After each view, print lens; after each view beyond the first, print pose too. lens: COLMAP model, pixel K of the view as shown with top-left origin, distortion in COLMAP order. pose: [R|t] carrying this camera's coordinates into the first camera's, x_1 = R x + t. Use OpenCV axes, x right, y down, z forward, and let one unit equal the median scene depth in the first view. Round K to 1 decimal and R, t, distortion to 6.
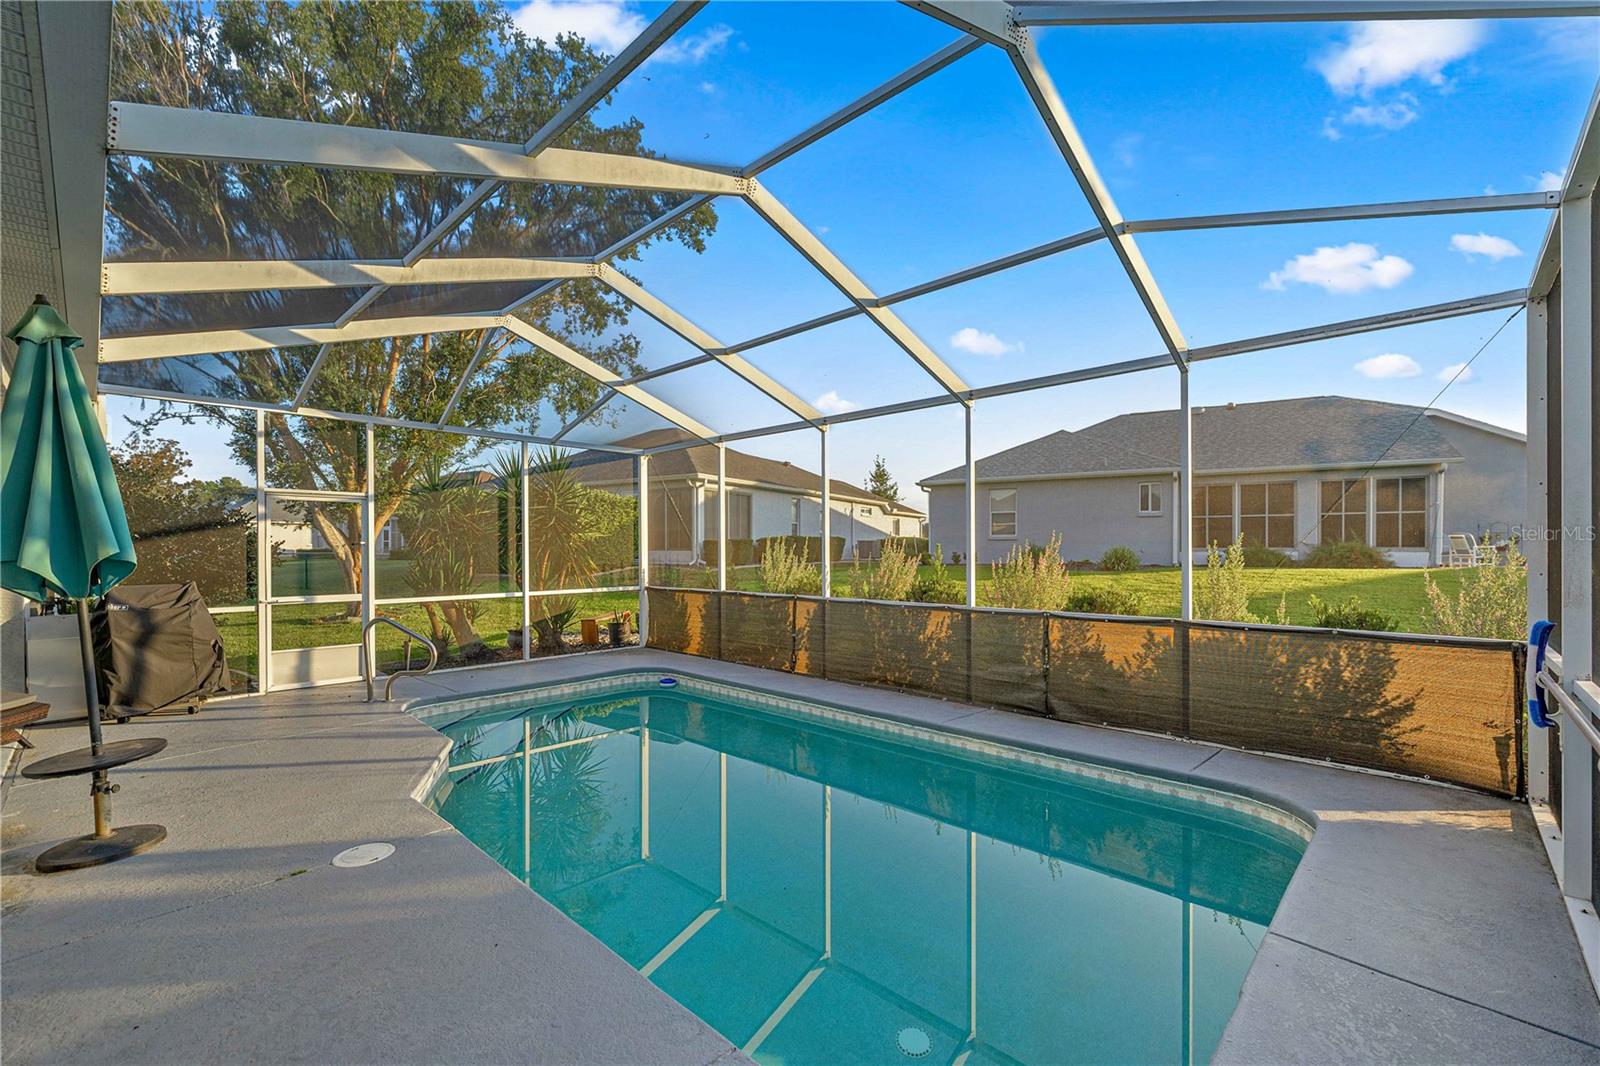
lens RADIAL K [[676.8, 0, 789.7], [0, 676.8, 549.6], [0, 0, 1]] dist [0.008330, -0.000376]
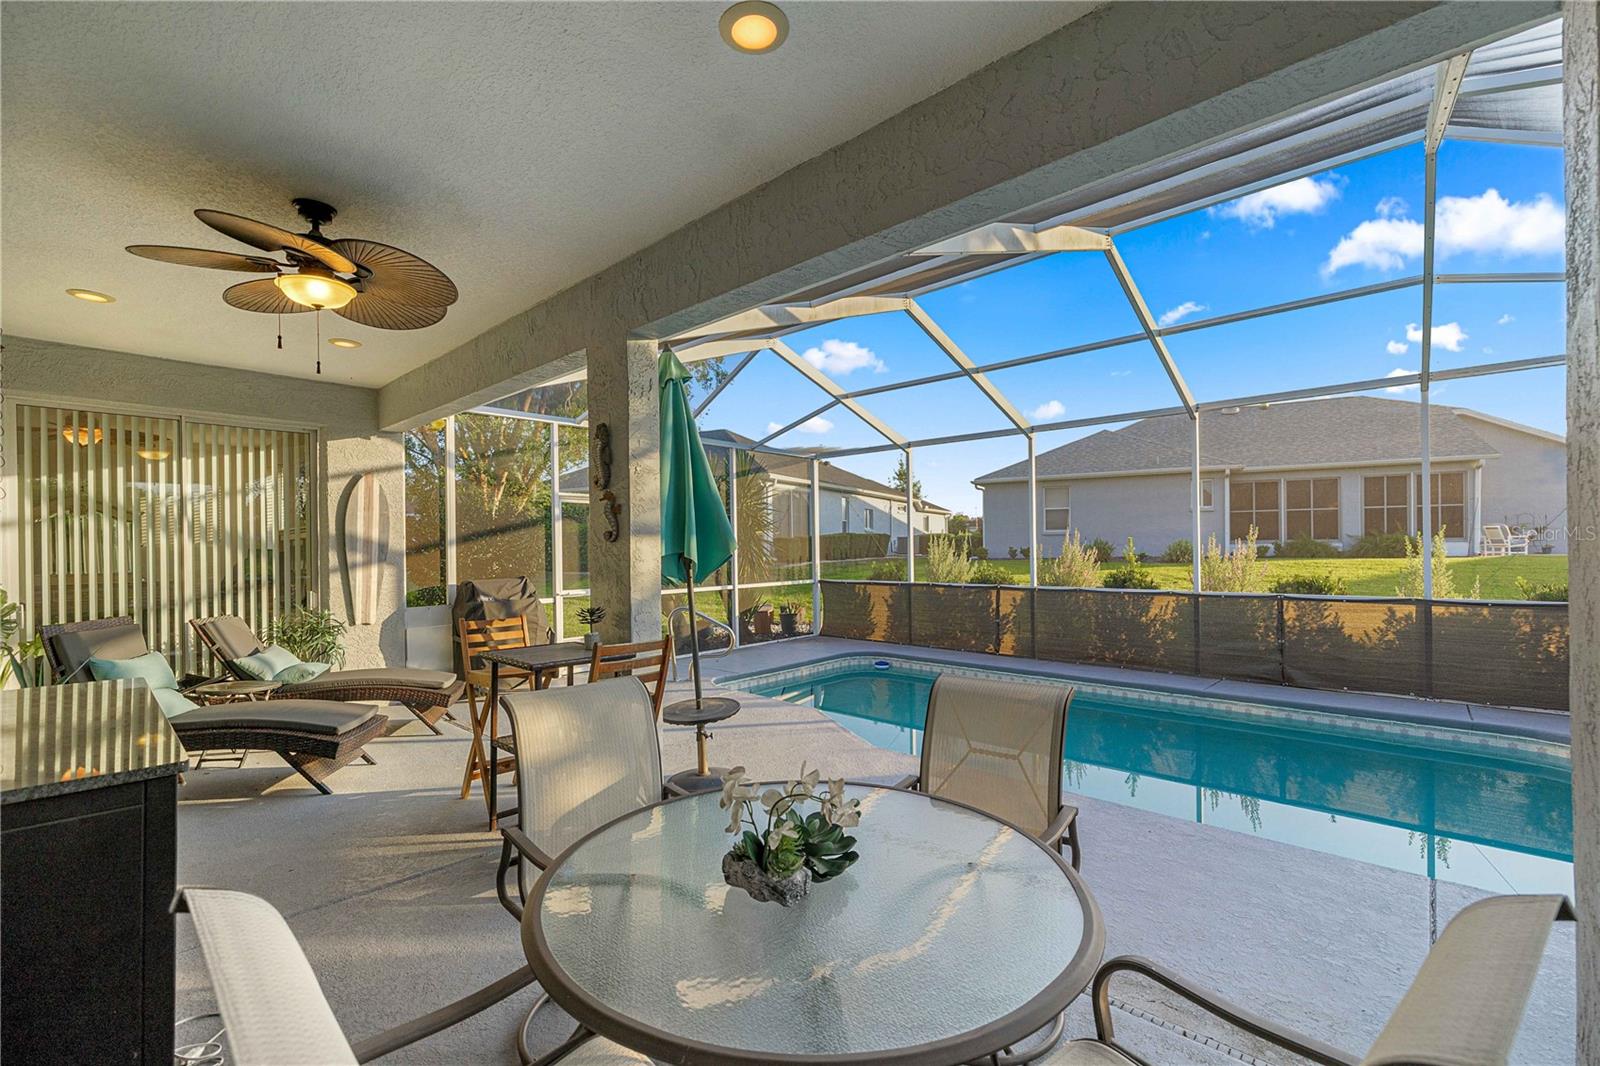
lens RADIAL K [[676.8, 0, 789.7], [0, 676.8, 549.6], [0, 0, 1]] dist [0.008330, -0.000376]
pose [[0.999622, -0.009726, 0.025721, -0.362028], [0.009639, 0.999947, 0.003501, 0.002201], [-0.025754, -0.003252, 0.999663, -0.104931]]
